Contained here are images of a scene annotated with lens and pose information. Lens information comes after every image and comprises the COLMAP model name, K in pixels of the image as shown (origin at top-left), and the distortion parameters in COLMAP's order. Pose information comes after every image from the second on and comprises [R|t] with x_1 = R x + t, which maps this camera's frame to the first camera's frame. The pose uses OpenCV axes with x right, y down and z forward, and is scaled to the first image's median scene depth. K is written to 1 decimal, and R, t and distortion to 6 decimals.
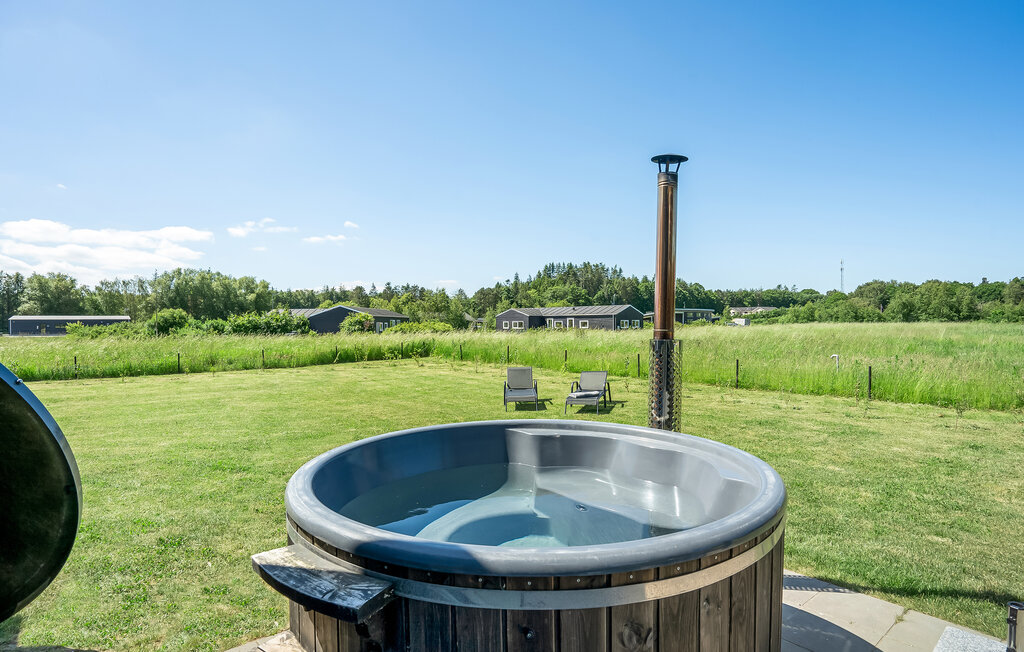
lens RADIAL K [[547.8, 0, 480.3], [0, 547.8, 317.9], [0, 0, 1]] dist [-0.035129, 0.006750]
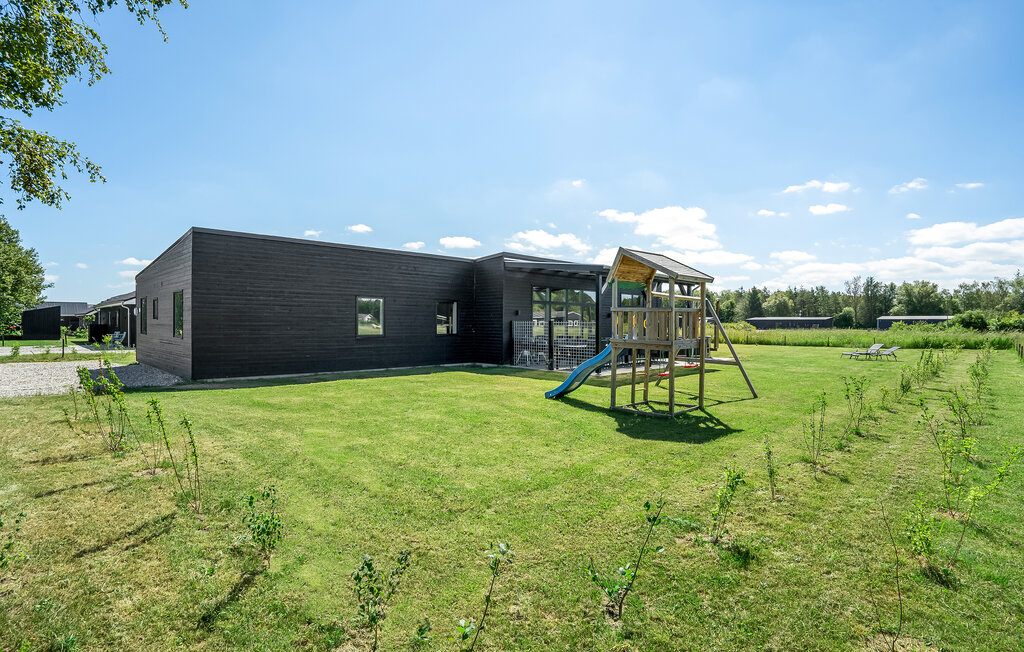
lens RADIAL K [[544.7, 0, 547.6], [0, 544.7, 324.9], [0, 0, 1]] dist [0.005920, 0.002152]
pose [[0.227841, 0.012301, -0.973621, 0.237183], [0.005443, 0.999888, 0.013907, -0.004499], [0.973683, -0.008467, 0.227748, -0.119420]]
